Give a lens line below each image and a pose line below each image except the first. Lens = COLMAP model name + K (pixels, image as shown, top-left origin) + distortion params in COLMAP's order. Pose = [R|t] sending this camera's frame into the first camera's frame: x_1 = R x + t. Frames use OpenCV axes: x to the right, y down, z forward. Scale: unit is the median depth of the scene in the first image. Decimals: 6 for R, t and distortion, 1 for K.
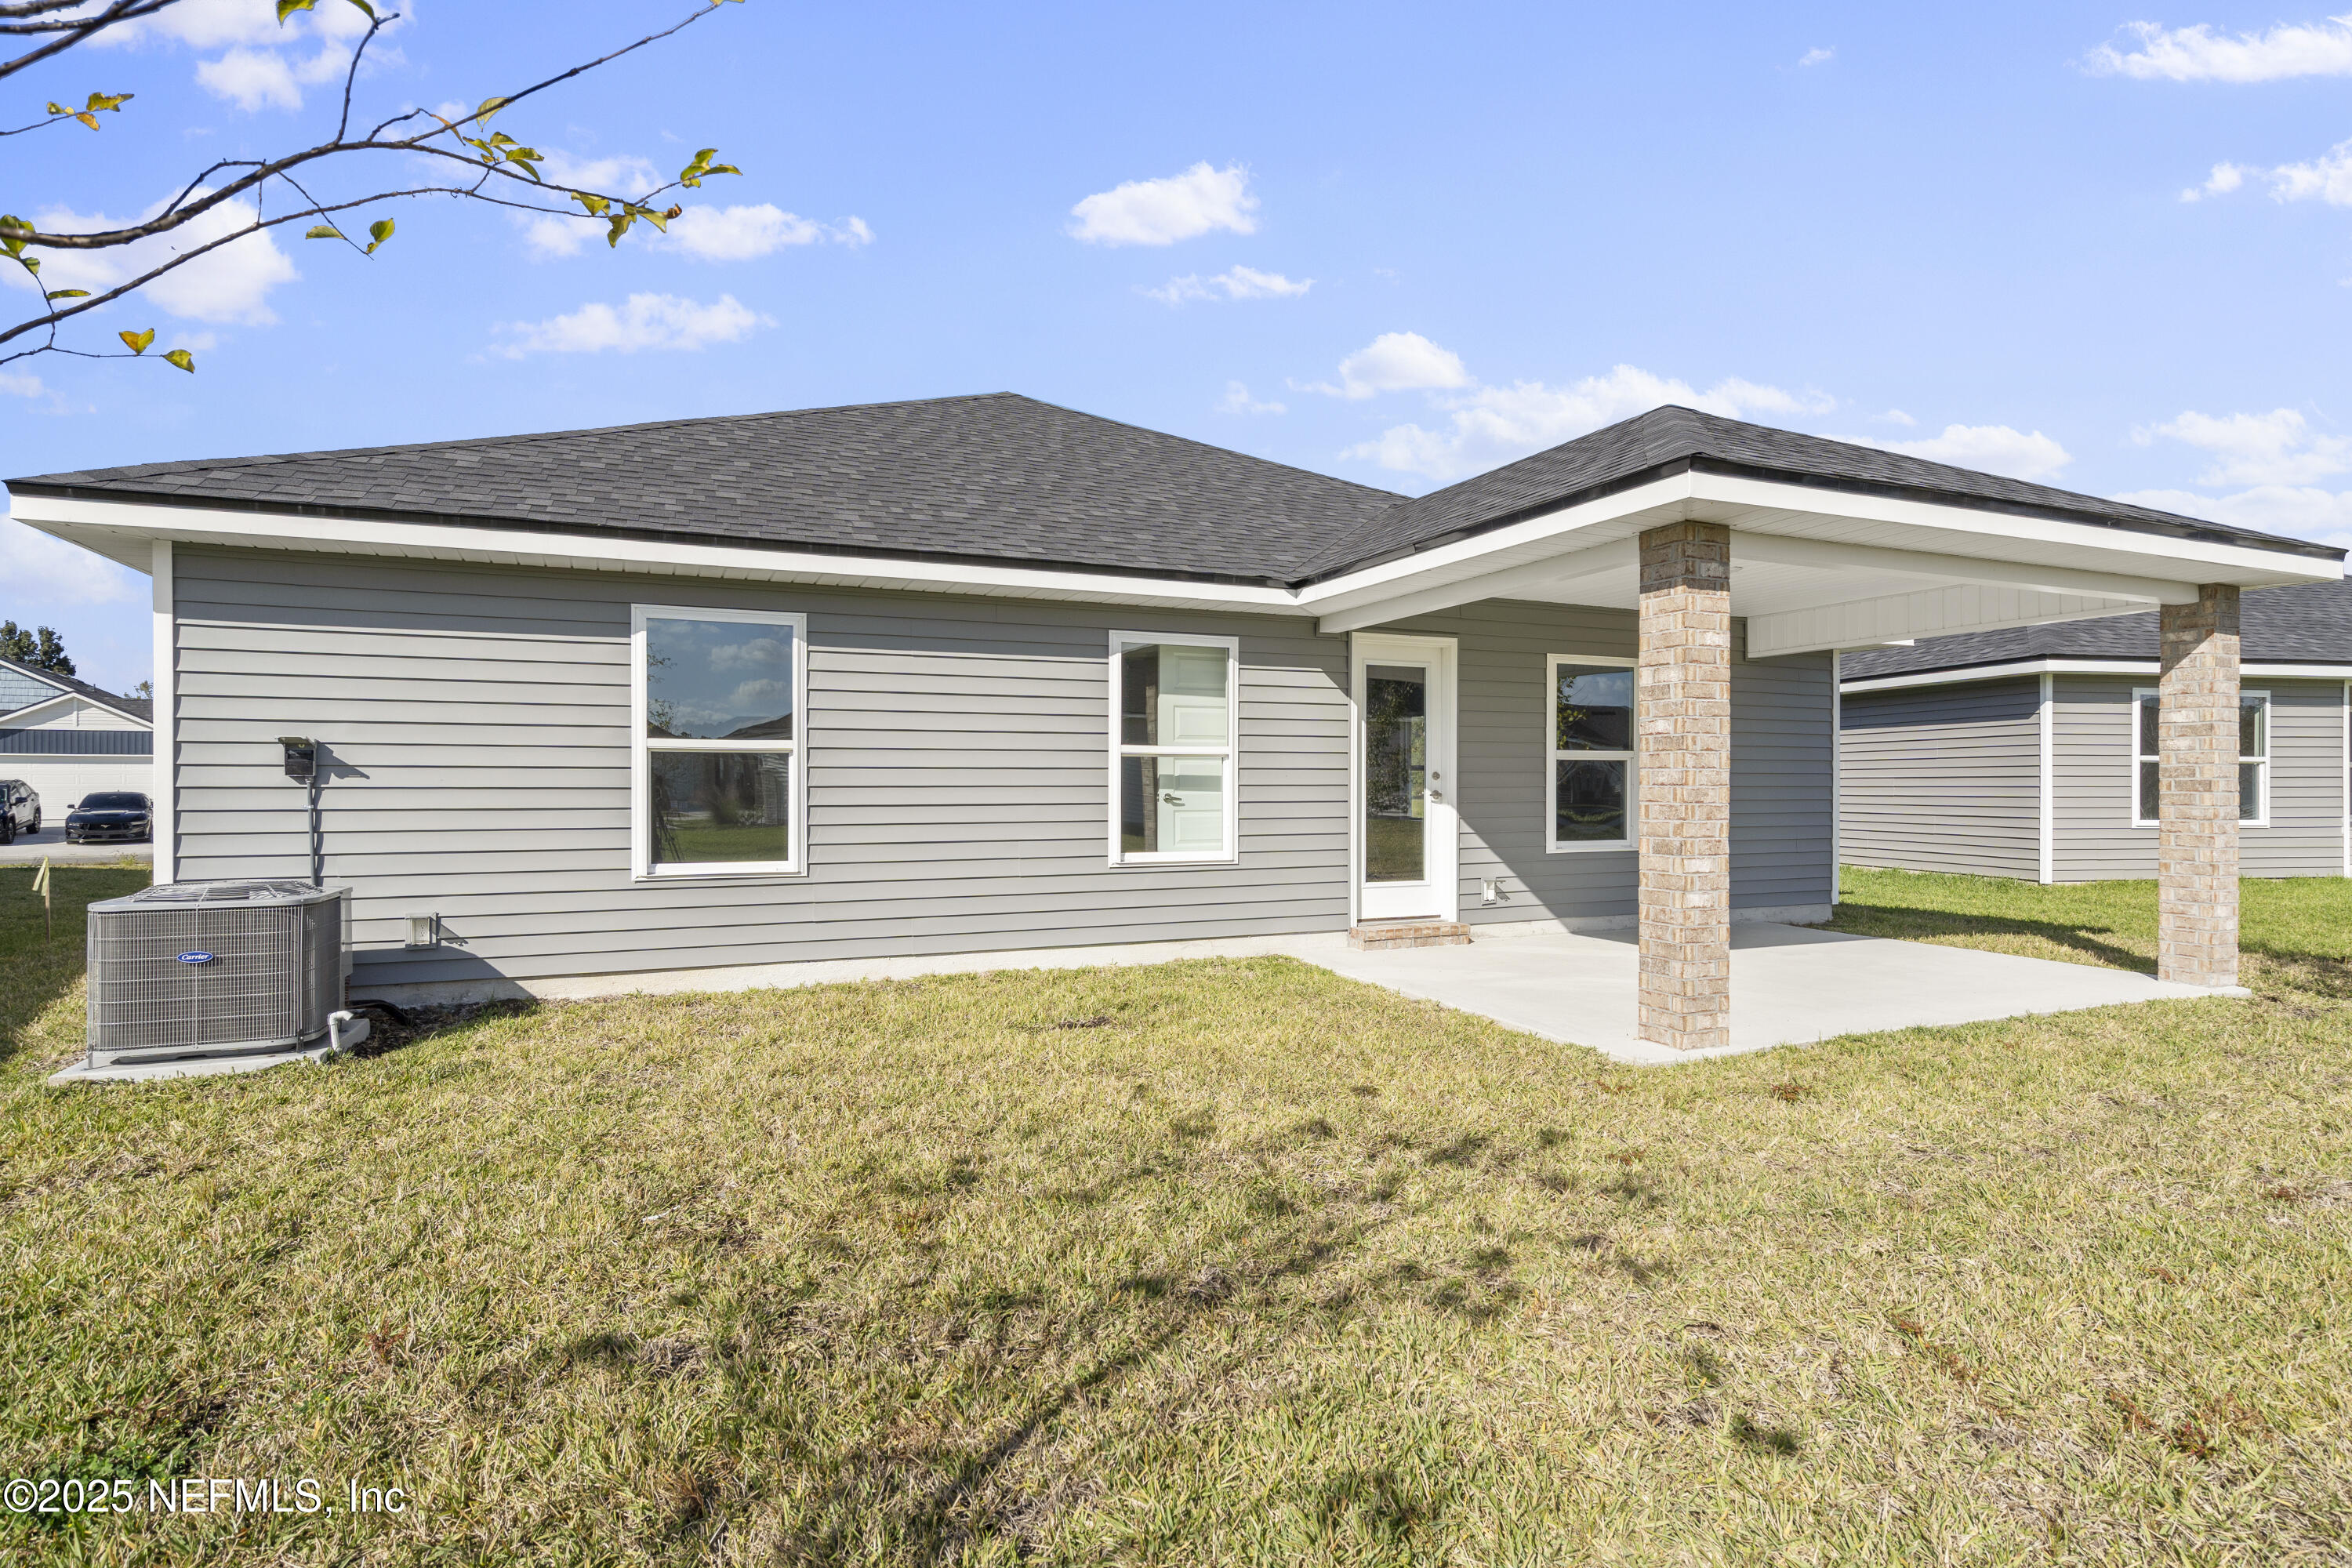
lens RADIAL K [[1207.1, 0, 1174.0], [0, 1207.1, 797.4], [0, 0, 1]] dist [-0.003741, -0.000797]
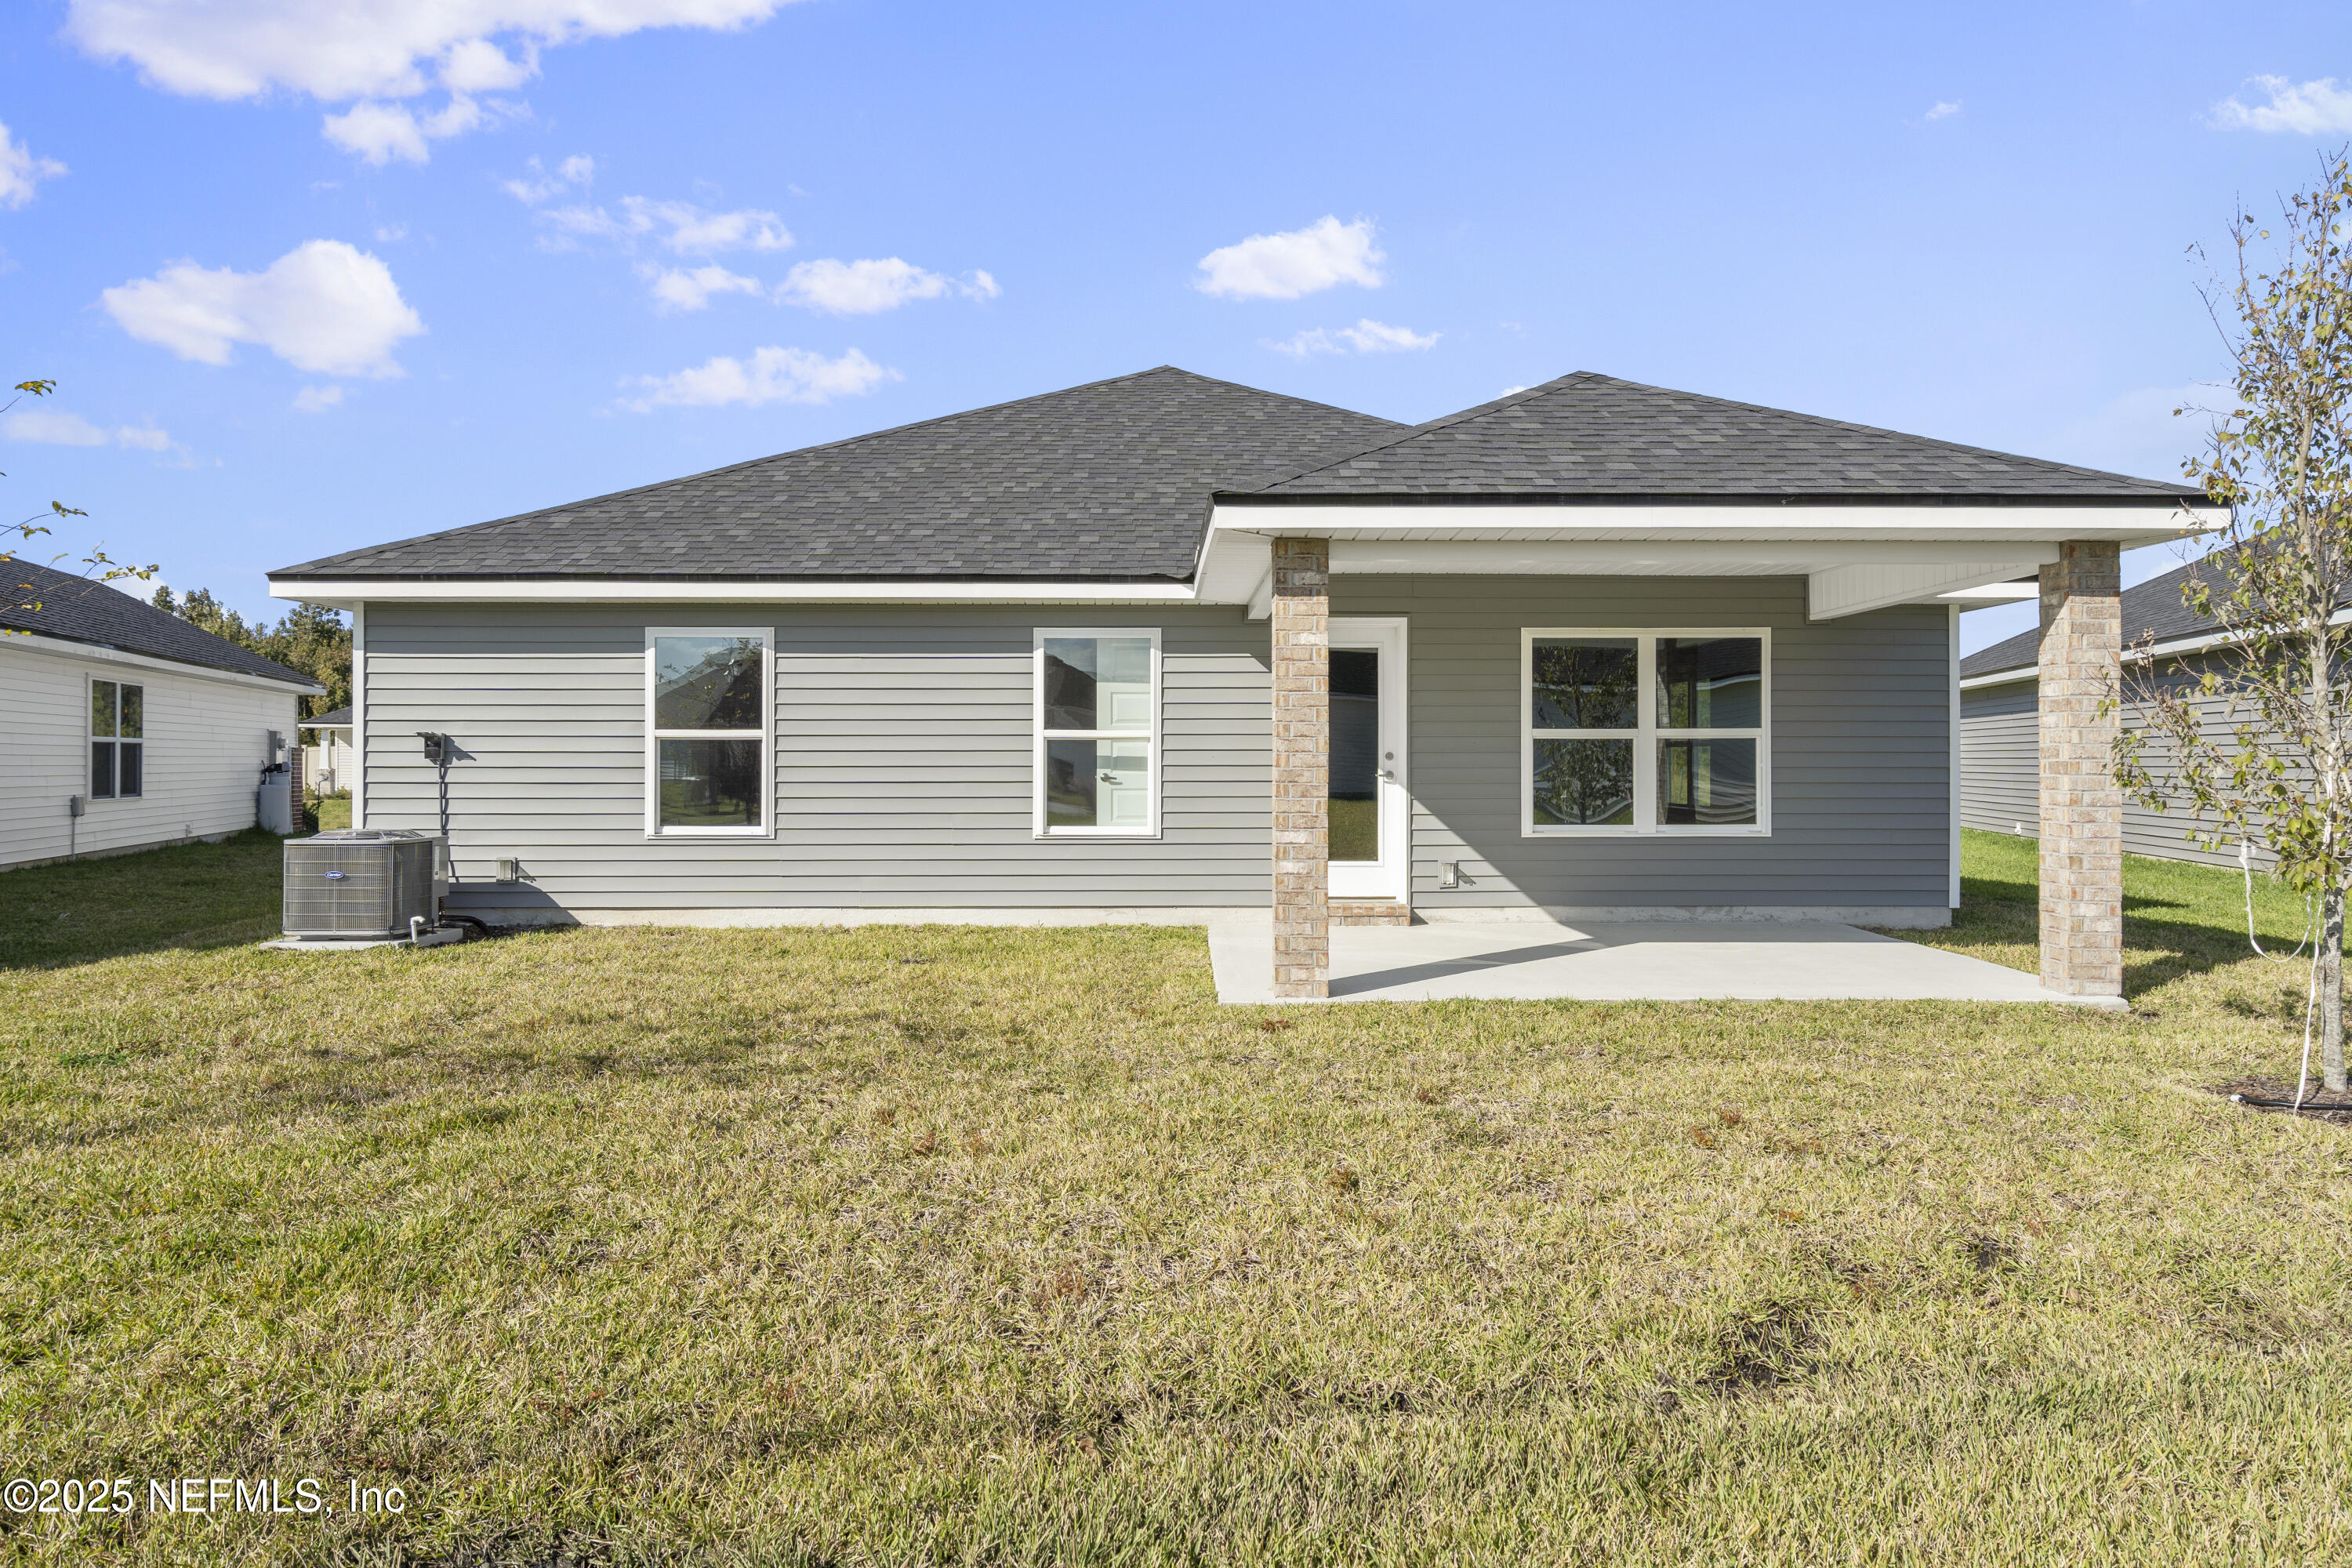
lens RADIAL K [[1551.8, 0, 1176.6], [0, 1551.8, 770.3], [0, 0, 1]] dist [-0.006118, -0.001025]
pose [[0.920596, 0.002047, -0.390511, 0.670991], [-0.003902, 0.999985, -0.003958, -0.000496], [0.390497, 0.005168, 0.920590, -0.295762]]
